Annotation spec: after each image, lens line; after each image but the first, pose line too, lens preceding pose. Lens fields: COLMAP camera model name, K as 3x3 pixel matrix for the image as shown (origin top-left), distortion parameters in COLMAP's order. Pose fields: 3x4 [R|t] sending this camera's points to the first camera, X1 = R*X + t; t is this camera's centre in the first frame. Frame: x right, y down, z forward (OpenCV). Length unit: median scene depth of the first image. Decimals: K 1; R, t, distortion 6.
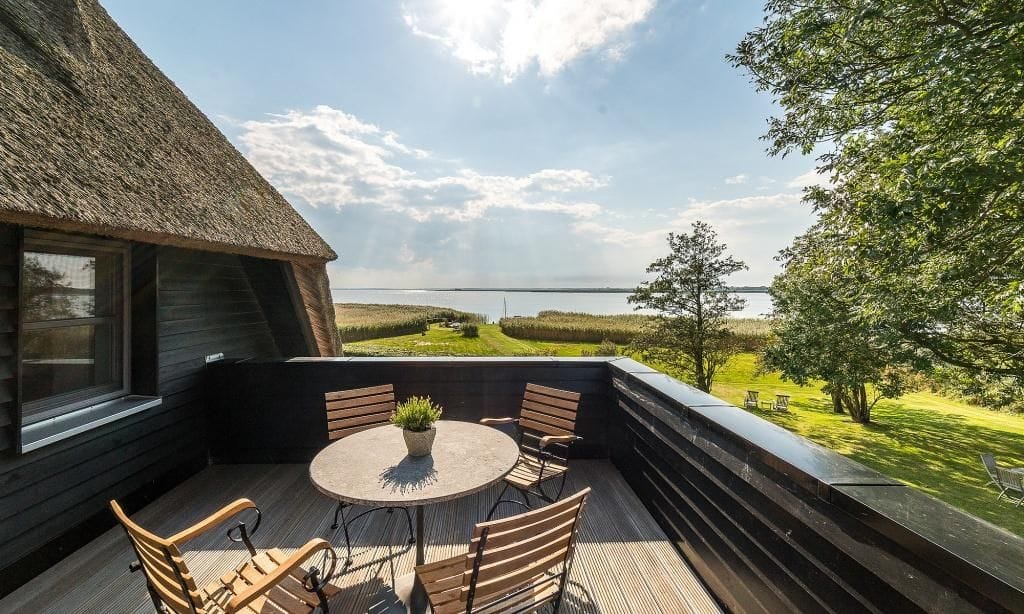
lens RADIAL K [[410.2, 0, 499.5], [0, 410.2, 290.5], [0, 0, 1]] dist [0.002777, 0.000055]
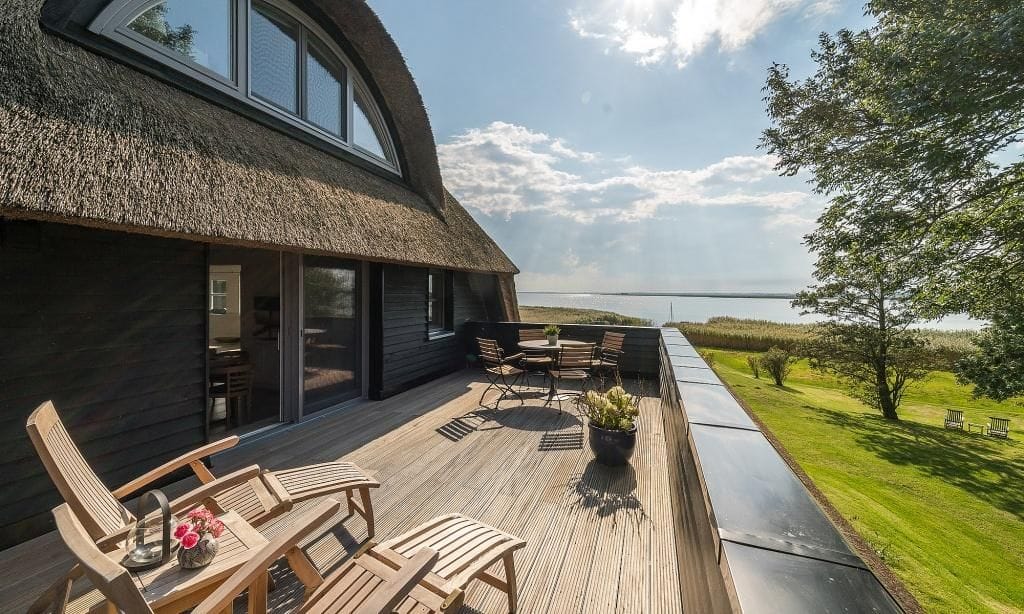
lens RADIAL K [[410.2, 0, 499.5], [0, 410.2, 290.5], [0, 0, 1]] dist [0.002777, 0.000055]
pose [[0.922687, 0.005430, -0.385511, 0.054046], [-0.009006, 0.999932, -0.007470, 0.003952], [0.385444, 0.010365, 0.922673, -0.171741]]
